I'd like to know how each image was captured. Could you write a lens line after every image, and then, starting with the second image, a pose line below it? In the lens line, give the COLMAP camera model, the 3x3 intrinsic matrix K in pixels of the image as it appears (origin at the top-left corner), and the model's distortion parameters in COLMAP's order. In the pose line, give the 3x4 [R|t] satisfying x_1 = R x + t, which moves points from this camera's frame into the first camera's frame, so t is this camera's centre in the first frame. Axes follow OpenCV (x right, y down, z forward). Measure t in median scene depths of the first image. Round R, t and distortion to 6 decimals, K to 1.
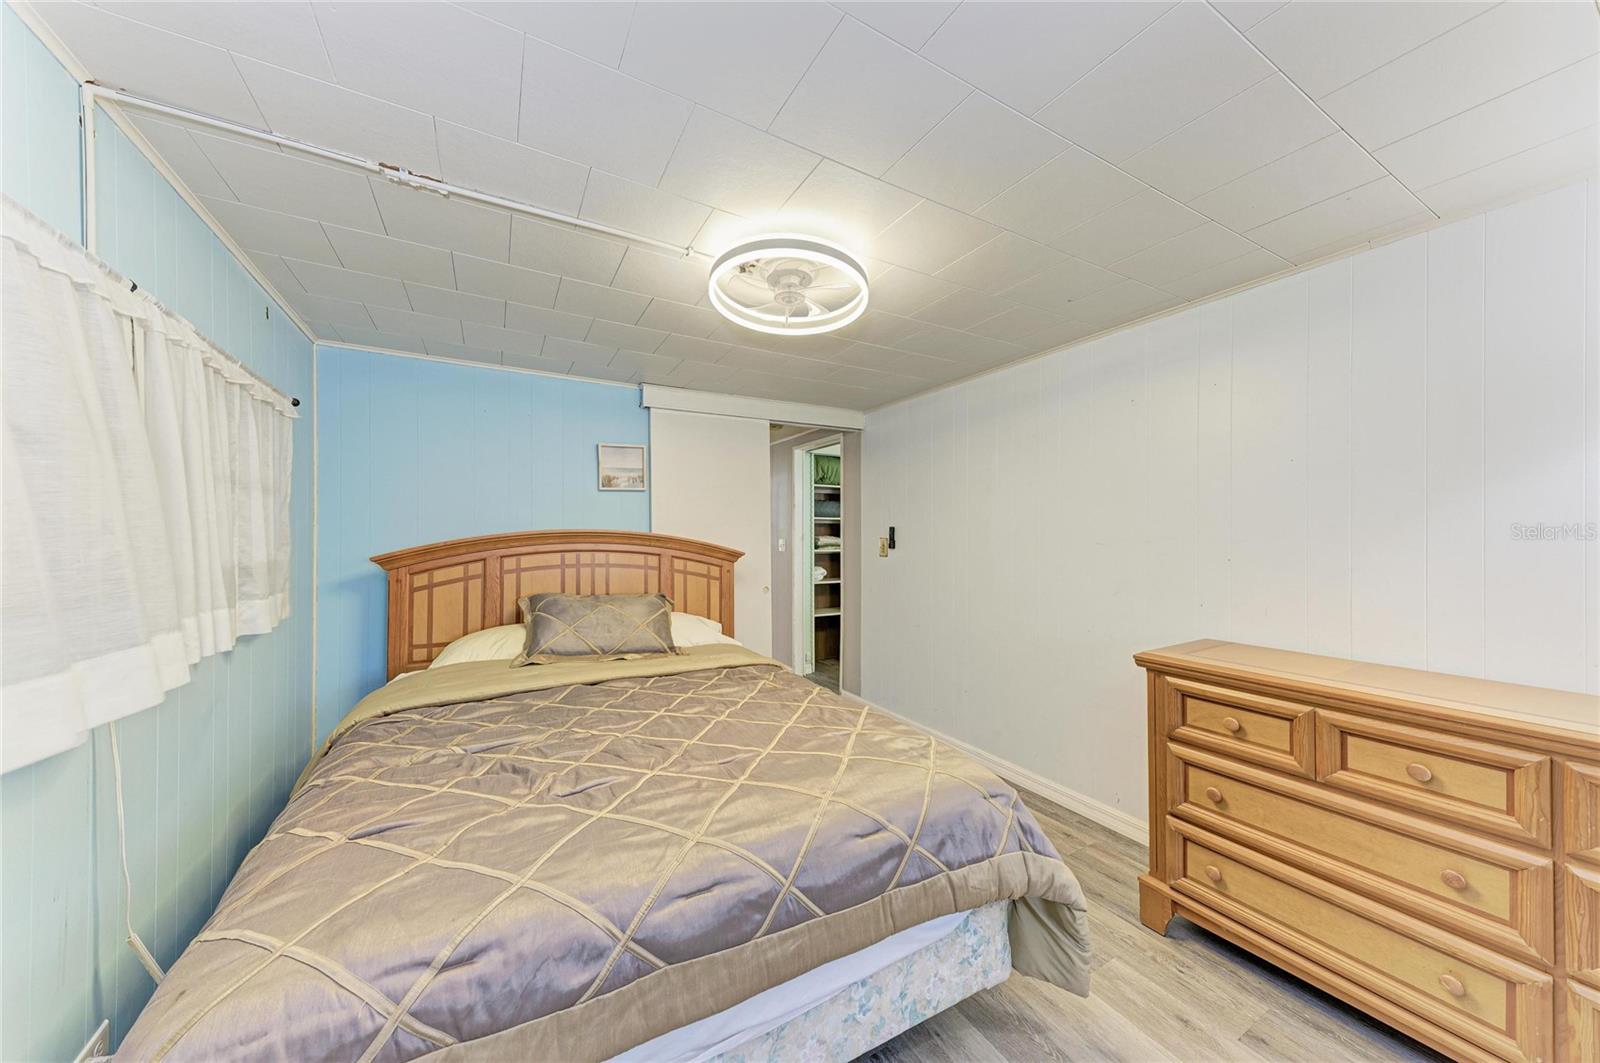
lens RADIAL K [[547.7, 0, 798.3], [0, 547.7, 536.6], [0, 0, 1]] dist [0.023471, -0.006586]
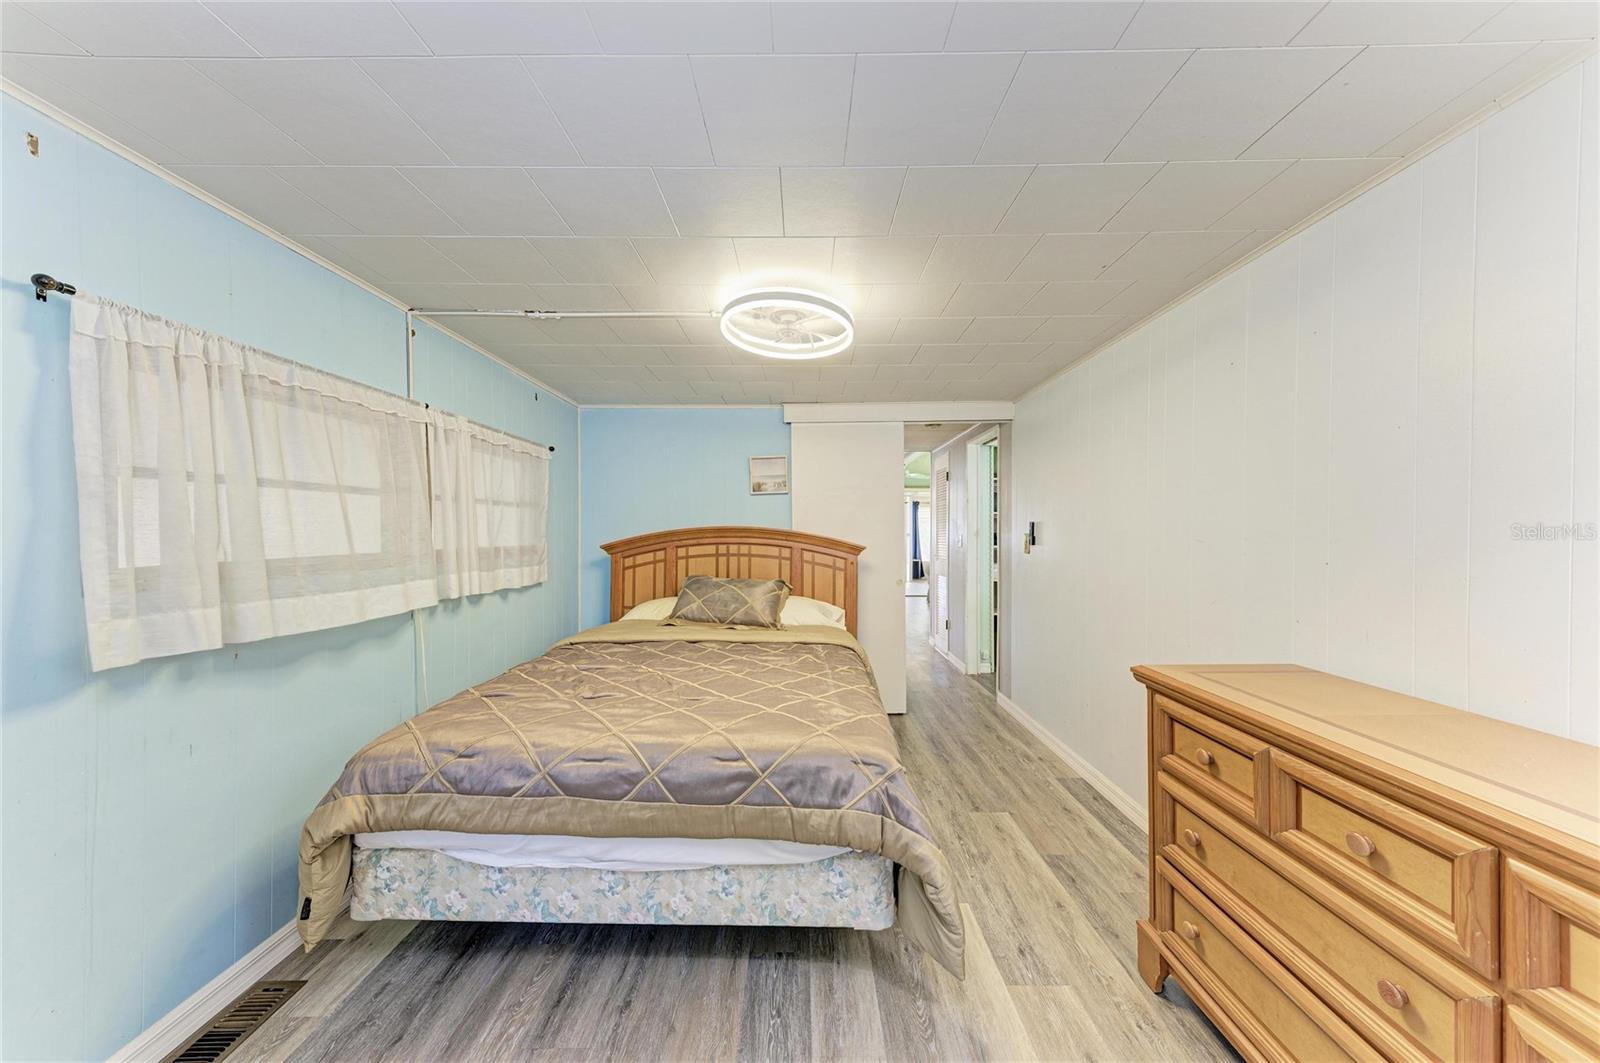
lens RADIAL K [[547.7, 0, 798.3], [0, 547.7, 536.6], [0, 0, 1]] dist [0.023471, -0.006586]
pose [[0.862826, 0.004887, -0.505477, 0.603101], [-0.000849, 0.999966, 0.008217, -0.000071], [0.505500, -0.006661, 0.862801, -0.024212]]
